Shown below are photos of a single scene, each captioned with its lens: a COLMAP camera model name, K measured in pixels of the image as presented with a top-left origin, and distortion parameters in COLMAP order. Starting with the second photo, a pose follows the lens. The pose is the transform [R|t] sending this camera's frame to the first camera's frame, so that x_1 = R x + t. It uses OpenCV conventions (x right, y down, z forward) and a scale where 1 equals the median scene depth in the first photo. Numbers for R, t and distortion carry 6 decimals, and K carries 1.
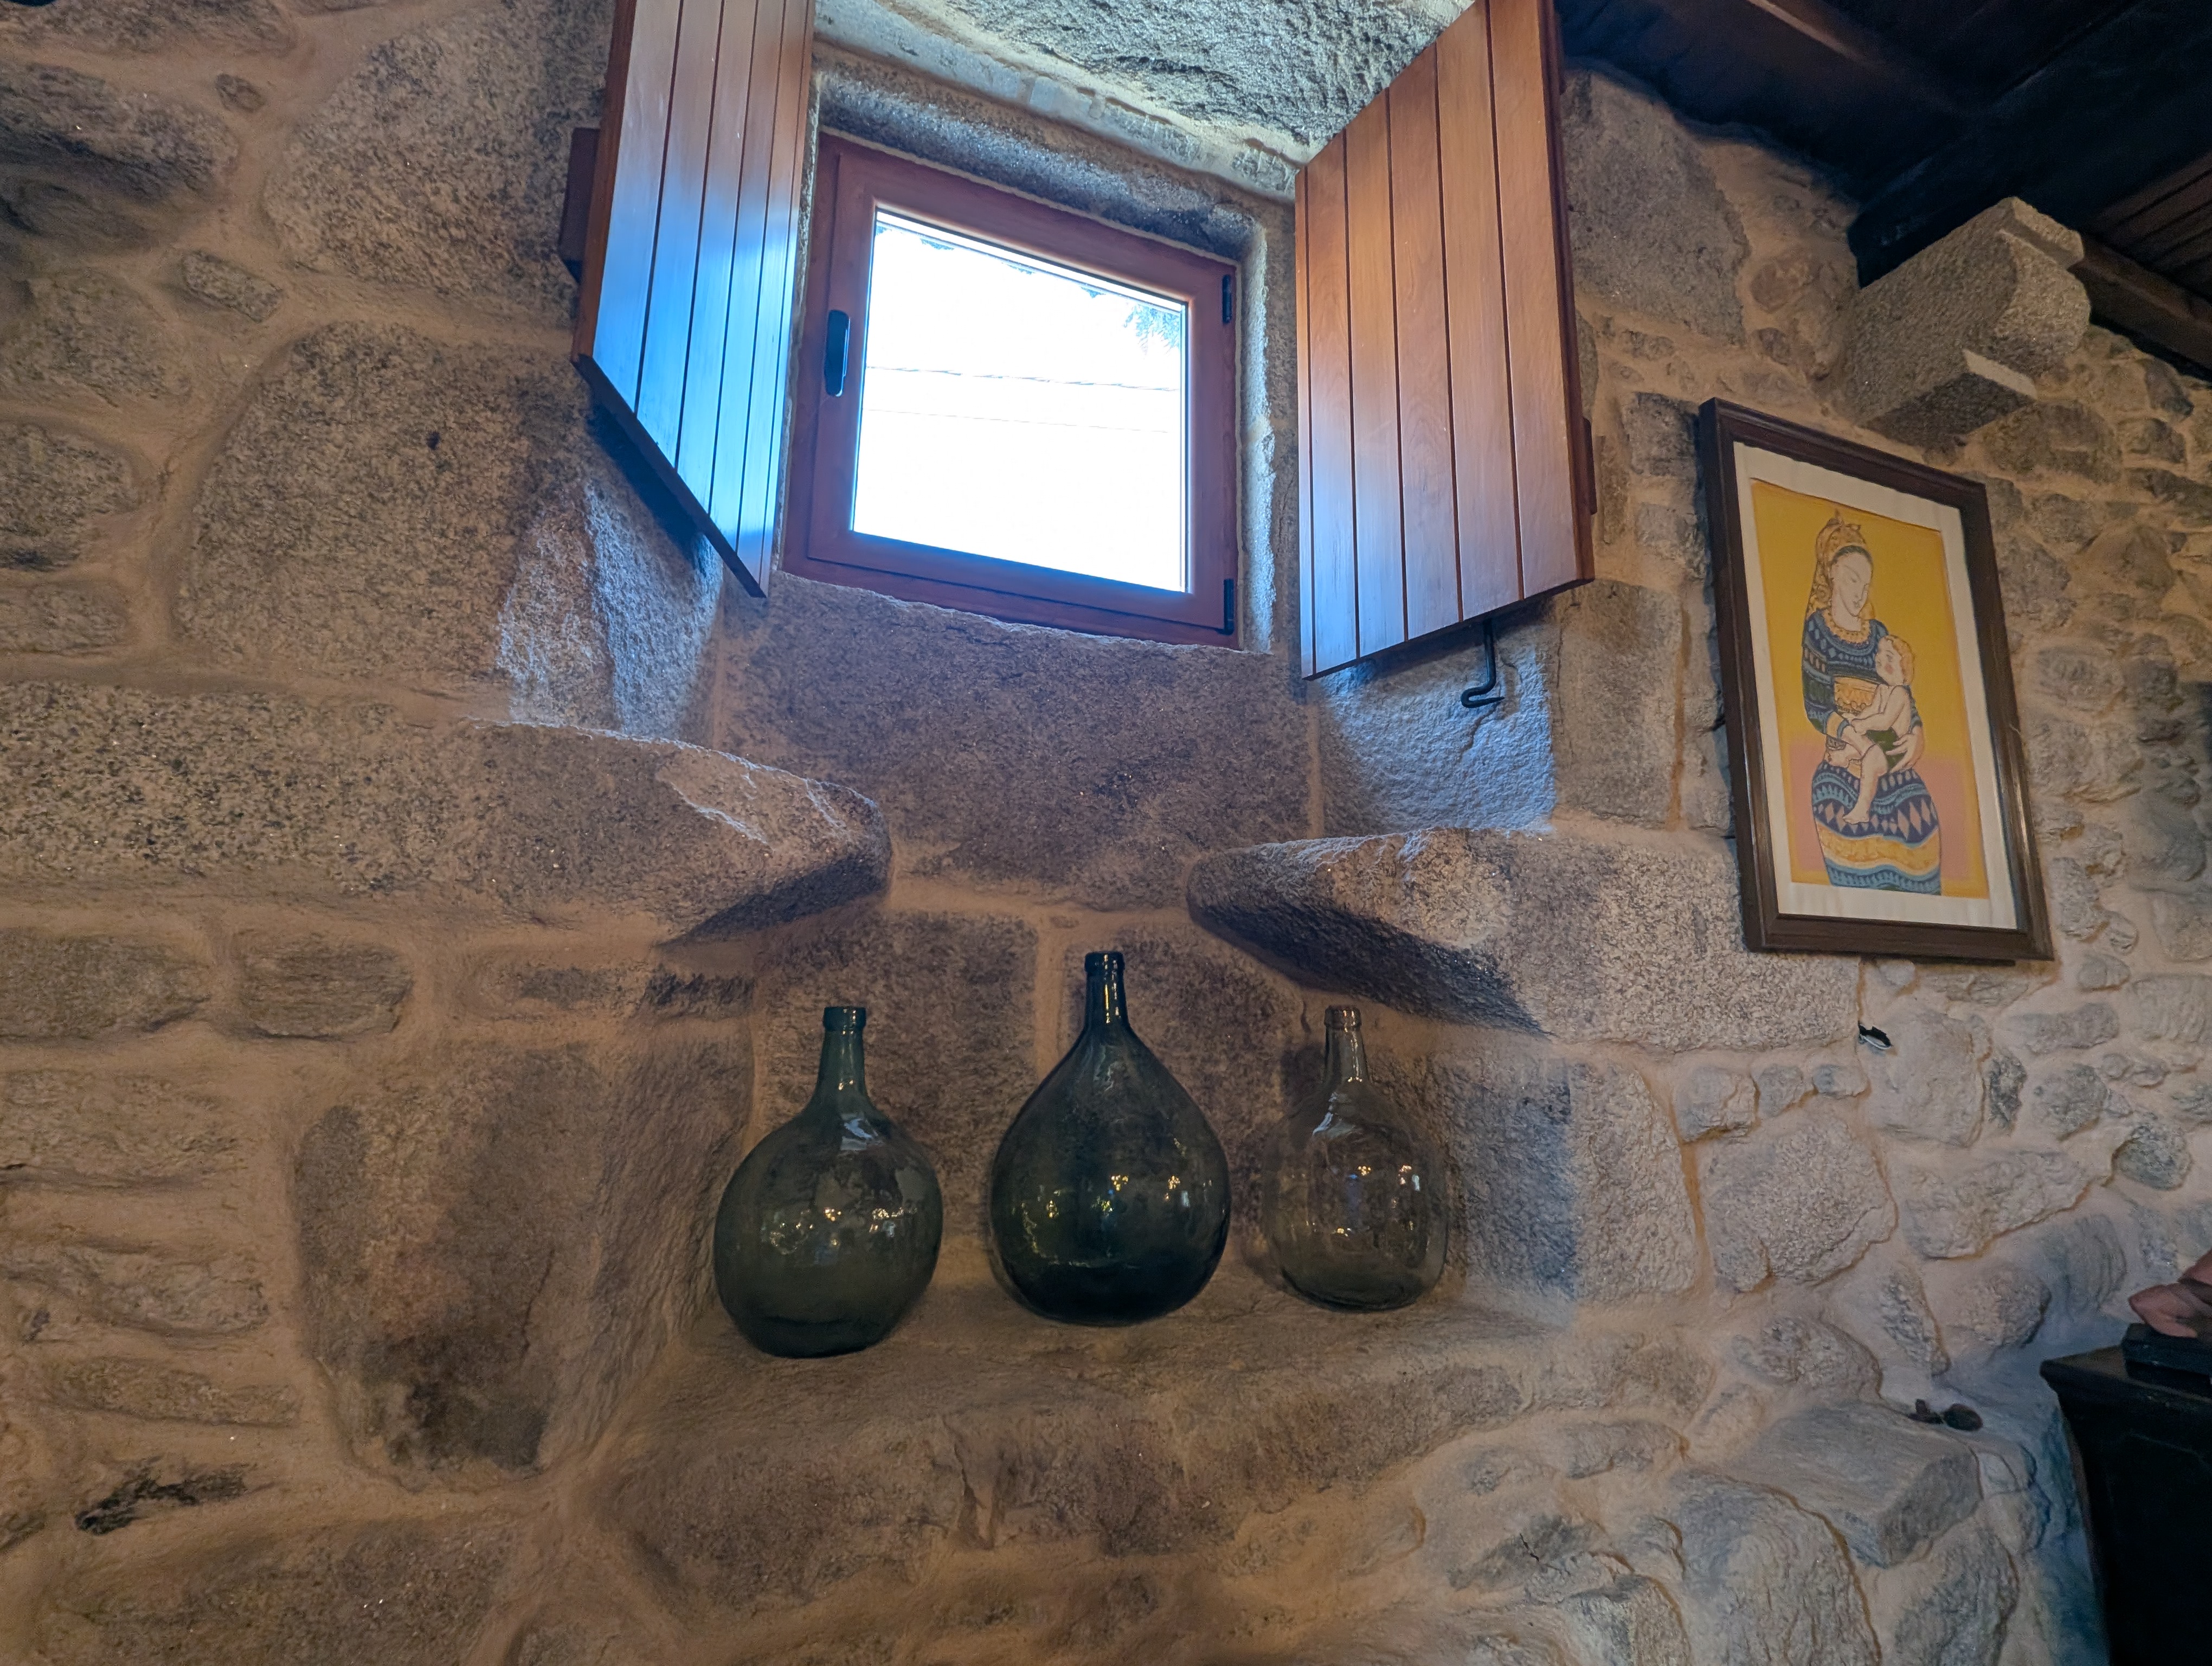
lens RADIAL K [[911.3, 0, 1105.7], [0, 911.3, 831.2], [0, 0, 1]] dist [0.003934, -0.002800]
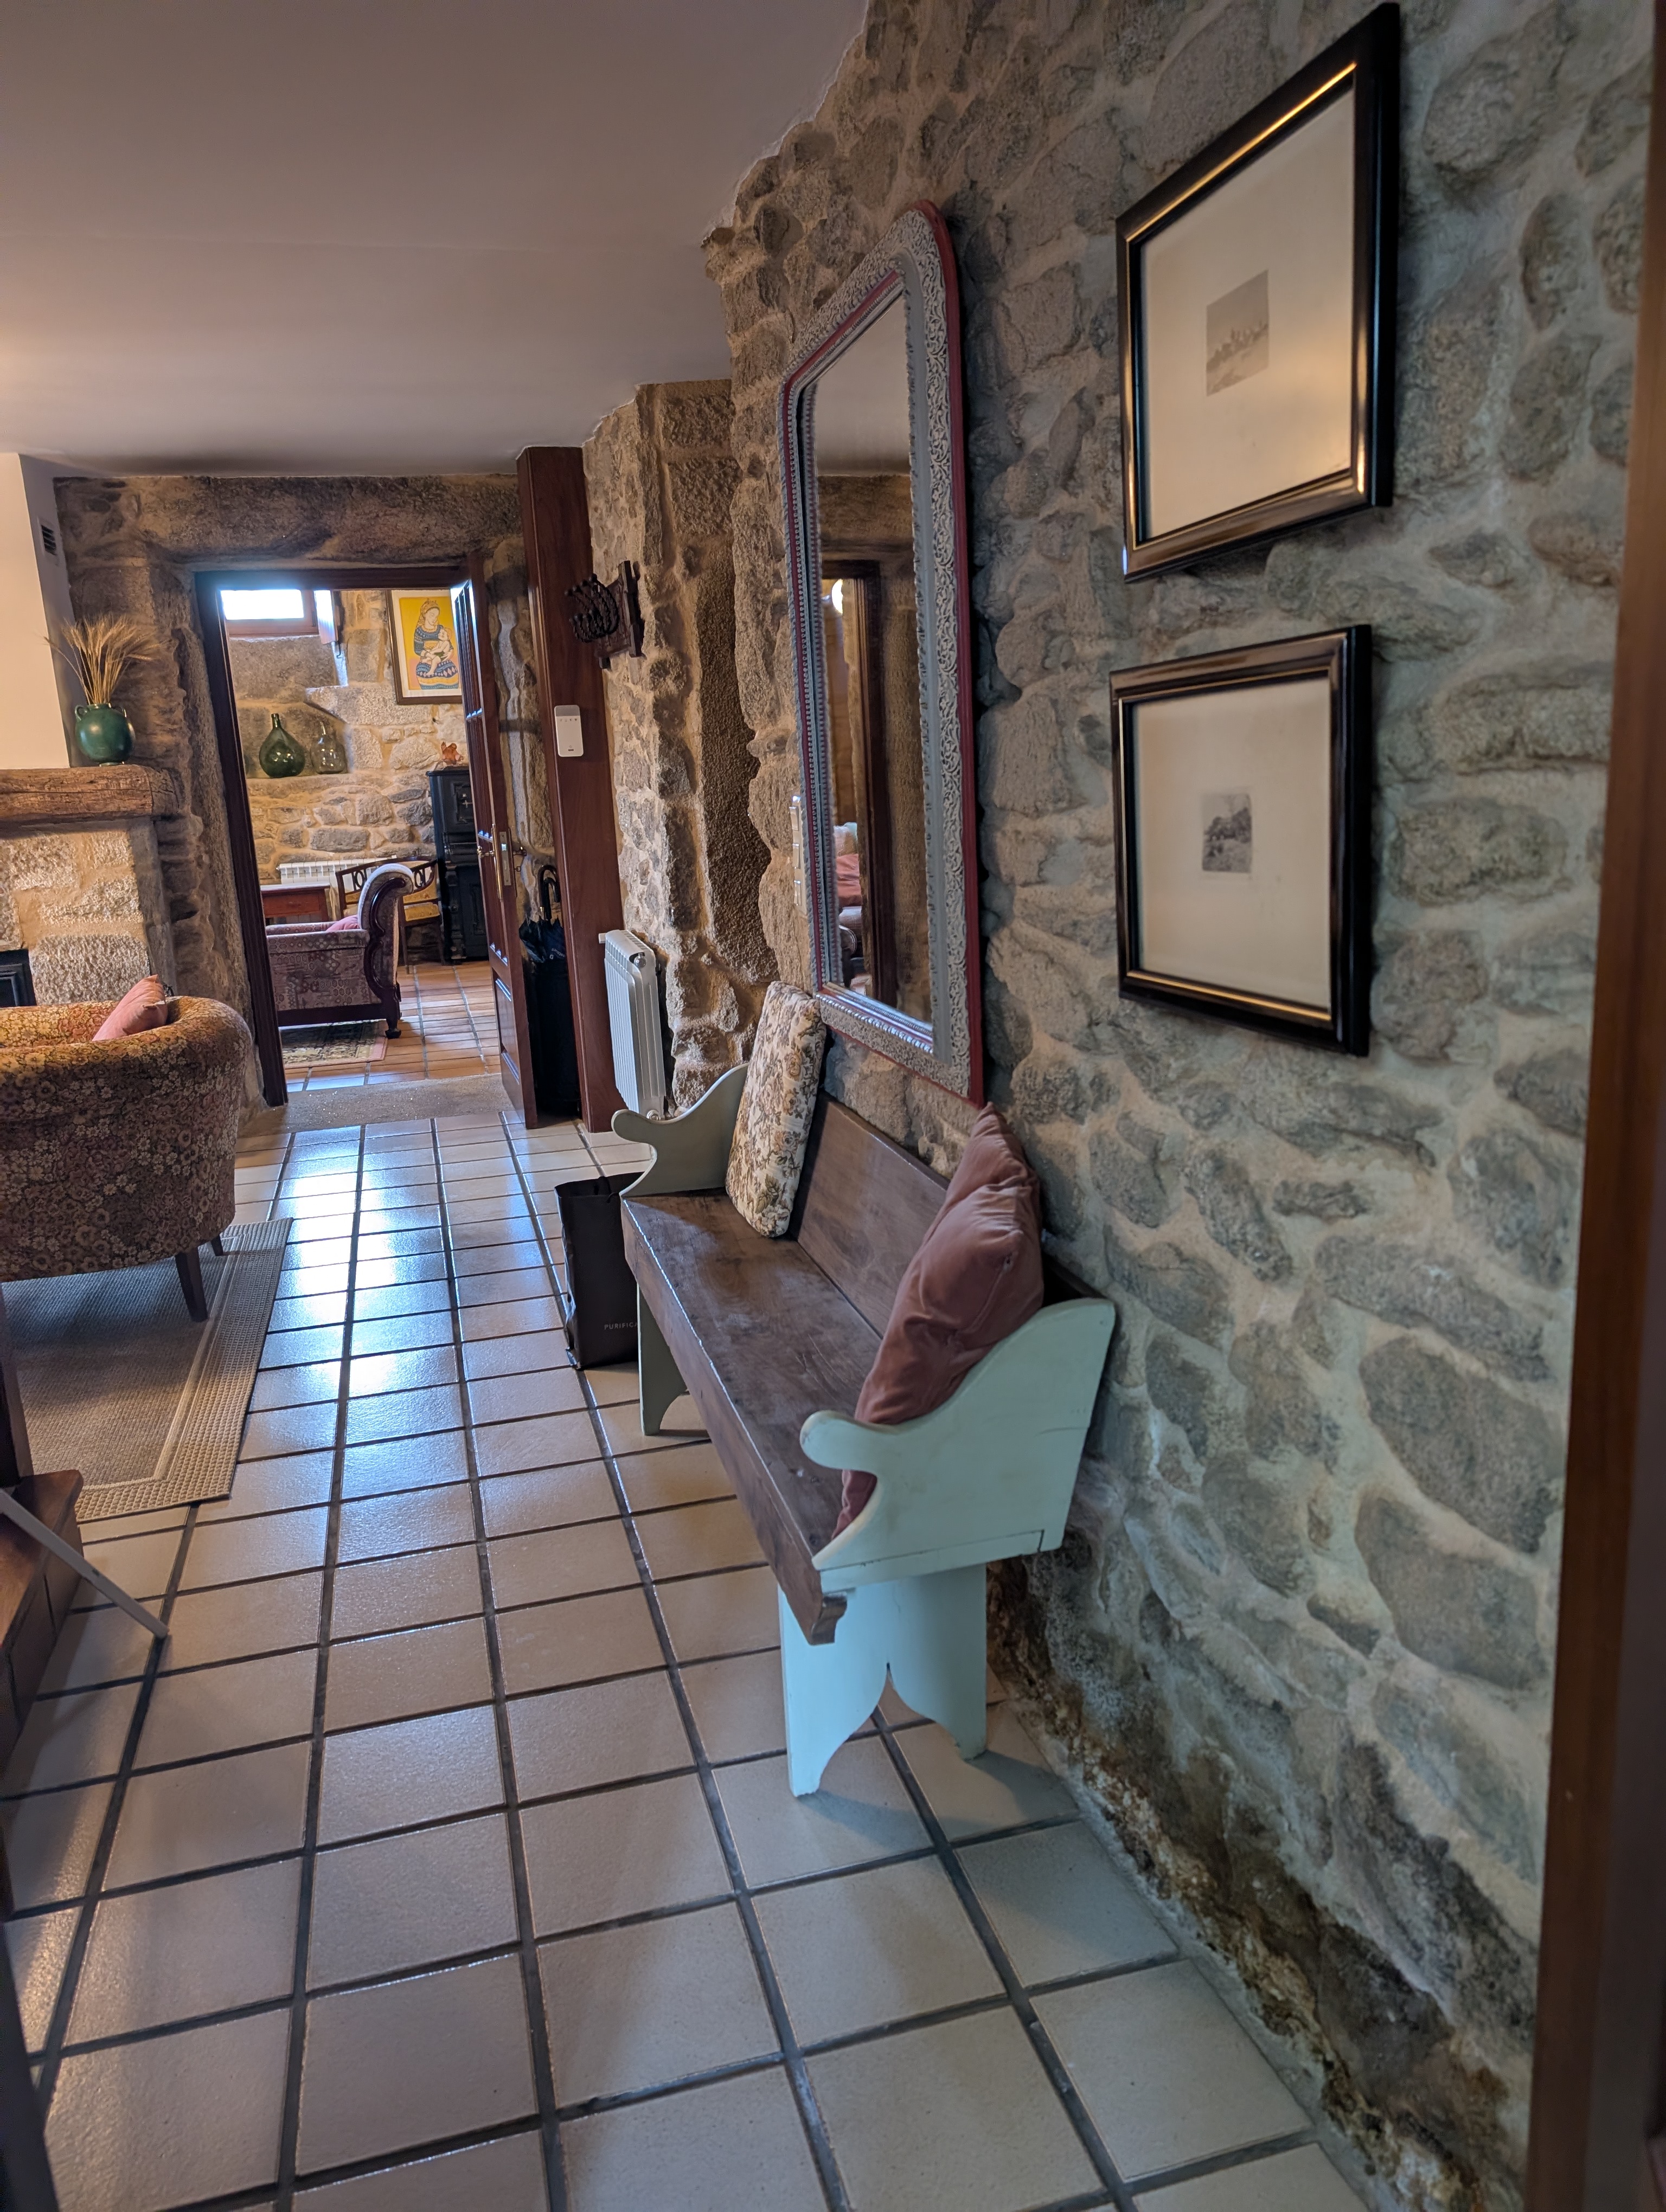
lens RADIAL K [[1588.9, 0, 837.1], [0, 1588.9, 1120.4], [0, 0, 1]] dist [0.022934, -0.019096]
pose [[0.993011, -0.037737, -0.111830, 3.737007], [0.079527, 0.914054, 0.397719, -1.009200], [0.087210, -0.403833, 0.910667, -7.227839]]
